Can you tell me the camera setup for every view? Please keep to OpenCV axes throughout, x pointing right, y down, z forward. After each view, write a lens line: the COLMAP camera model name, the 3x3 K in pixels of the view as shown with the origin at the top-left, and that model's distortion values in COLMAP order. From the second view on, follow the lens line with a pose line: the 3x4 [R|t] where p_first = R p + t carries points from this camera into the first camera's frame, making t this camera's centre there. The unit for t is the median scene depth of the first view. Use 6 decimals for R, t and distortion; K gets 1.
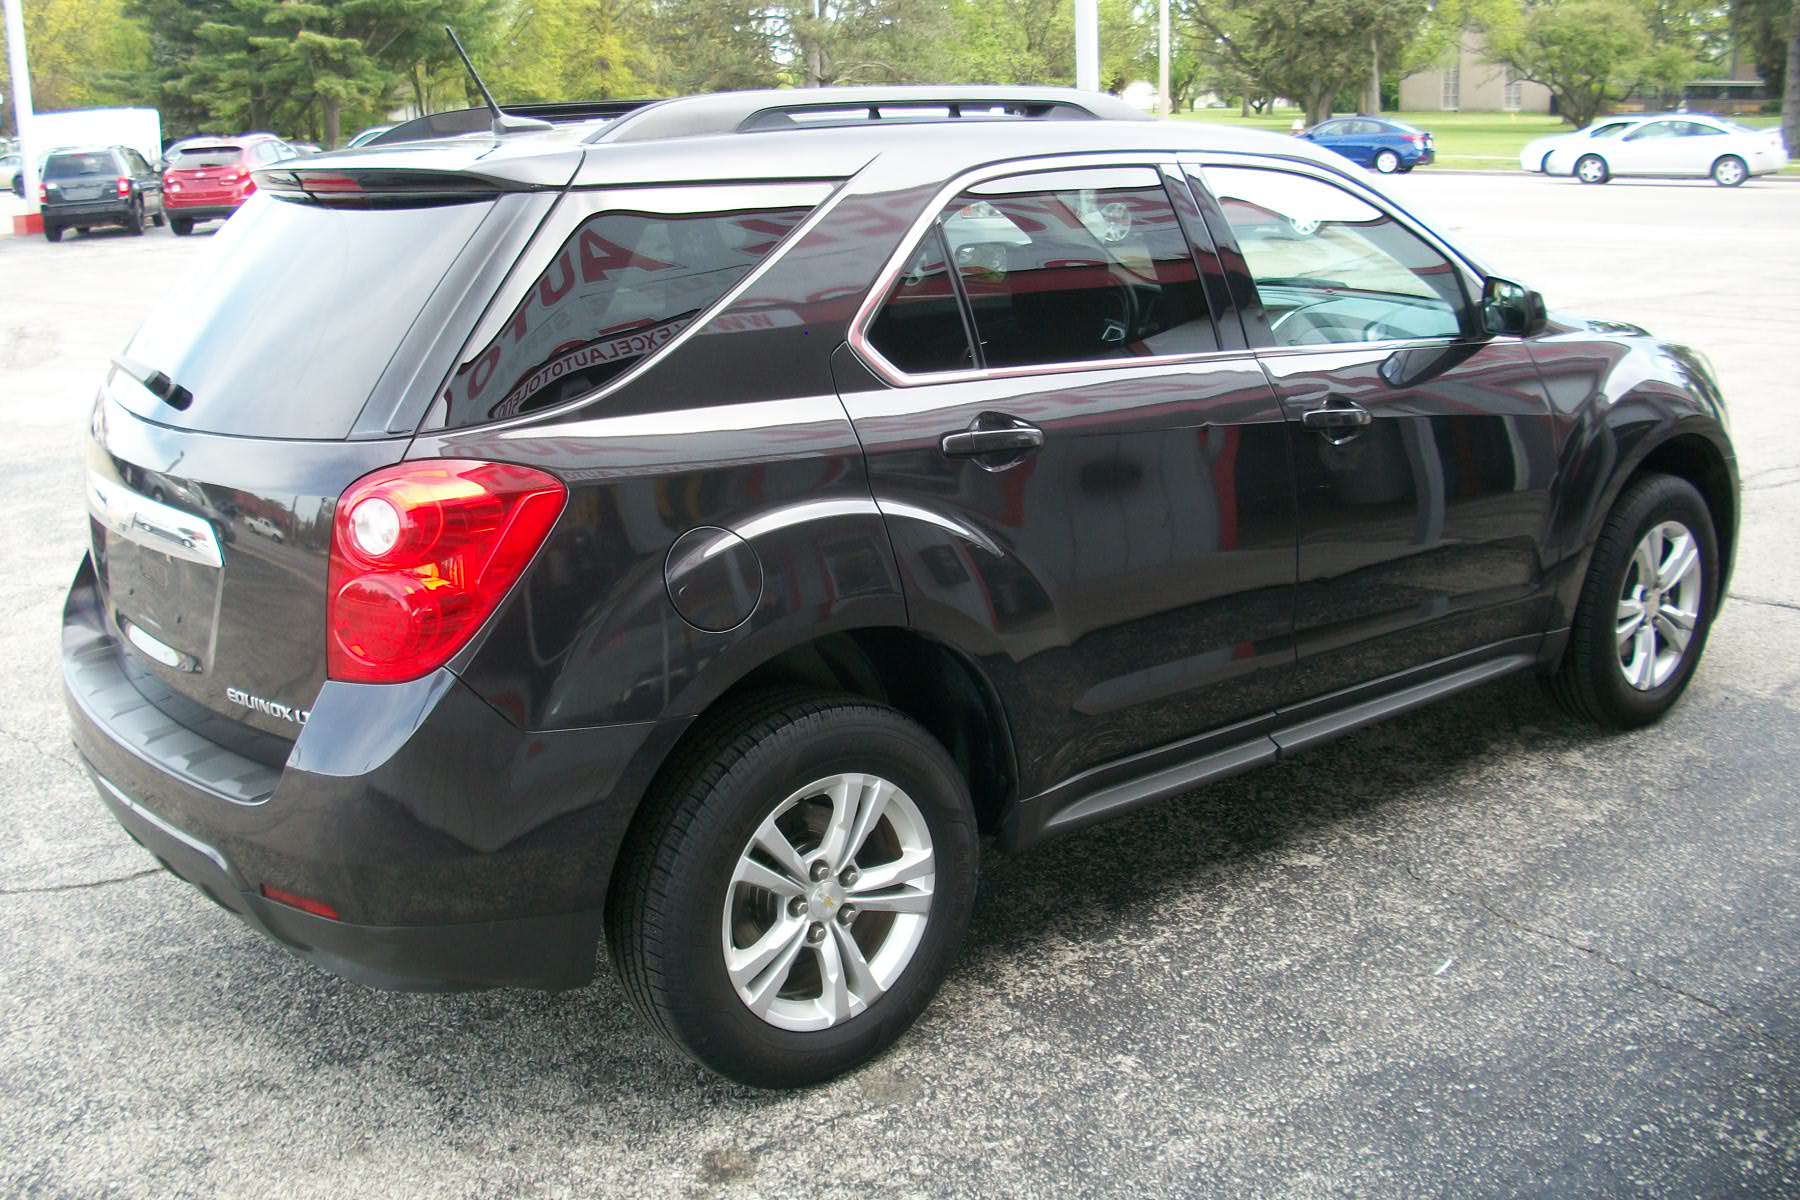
lens RADIAL K [[1834.2, 0, 900.0], [0, 1834.2, 600.0], [0, 0, 1]] dist [-0.190320, 0.142437]
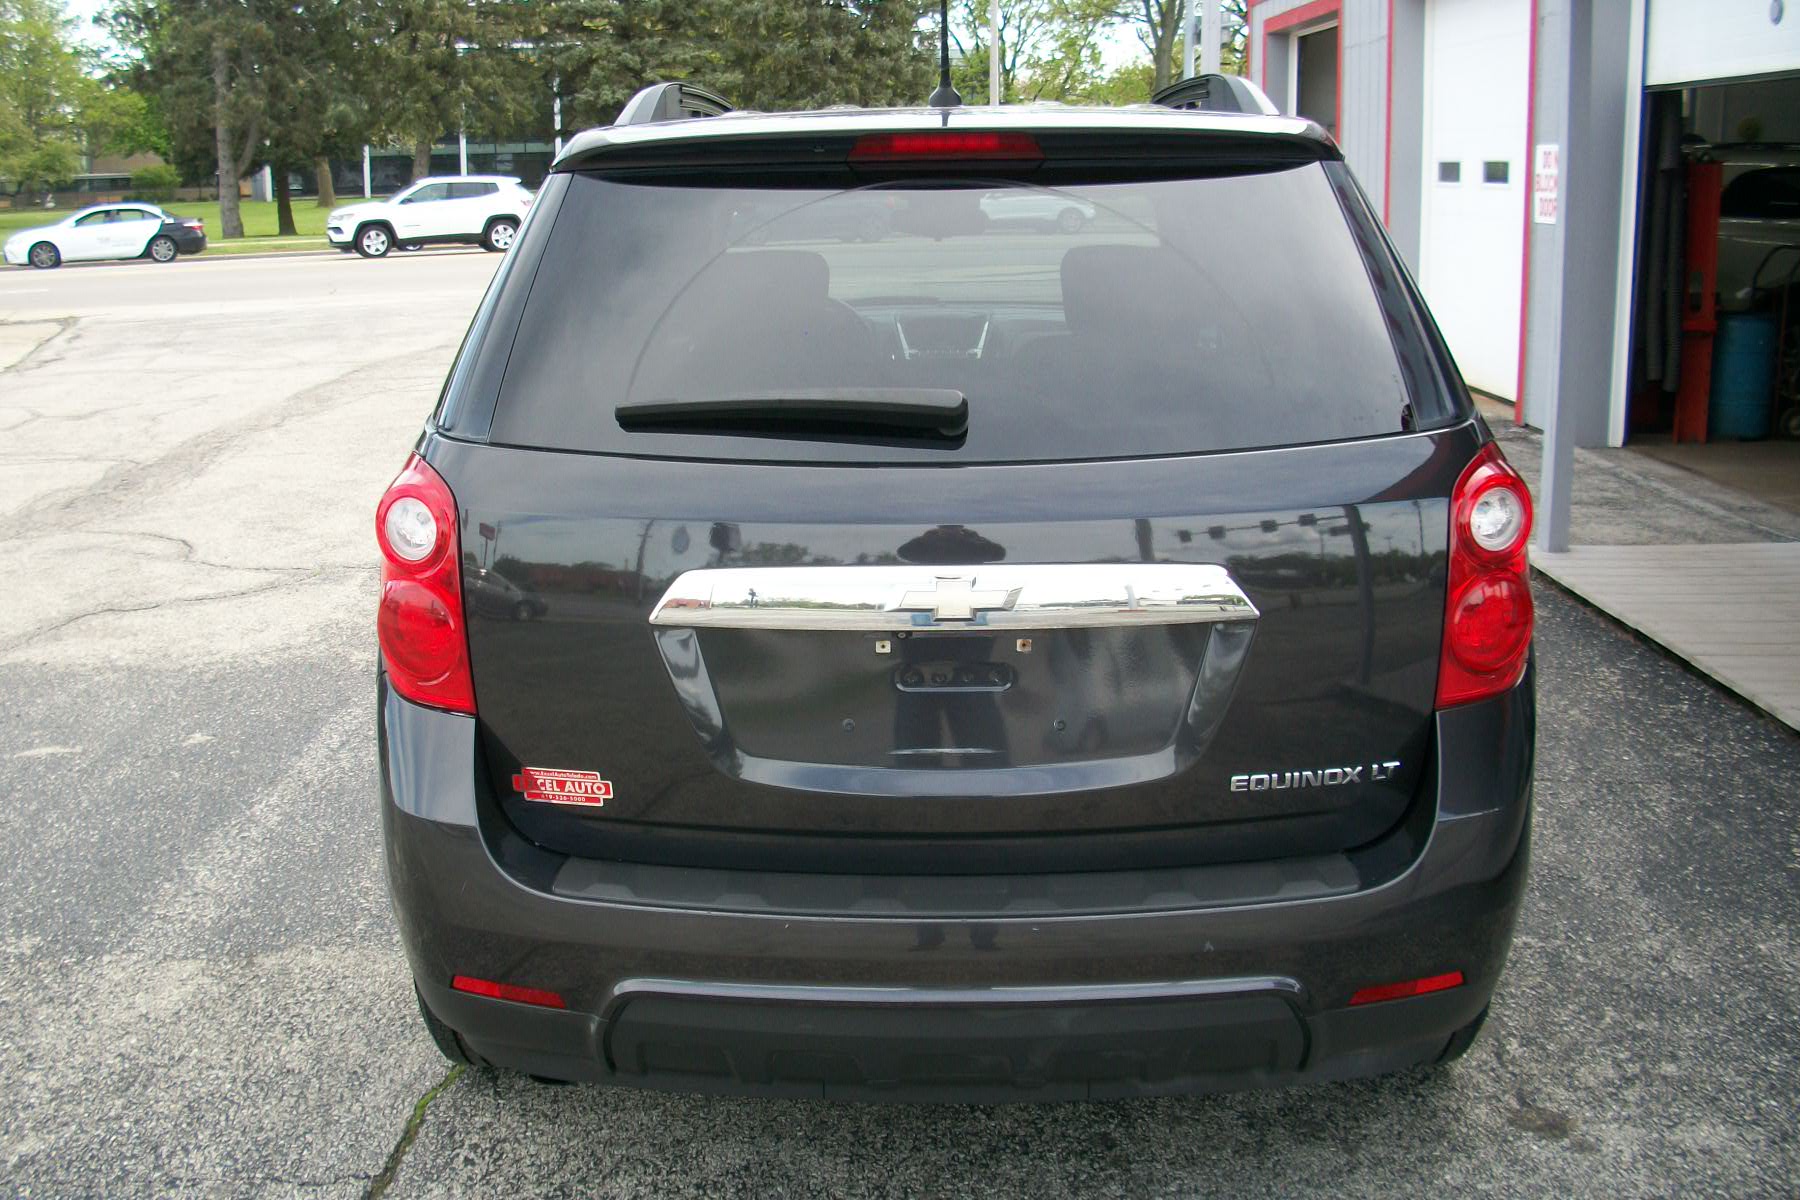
lens RADIAL K [[1834.2, 0, 900.0], [0, 1834.2, 600.0], [0, 0, 1]] dist [-0.190320, 0.142437]
pose [[0.668005, -0.161095, 0.726510, -0.938264], [0.197172, 0.979710, 0.035945, -0.072284], [-0.717560, 0.119236, 0.686215, 0.505731]]
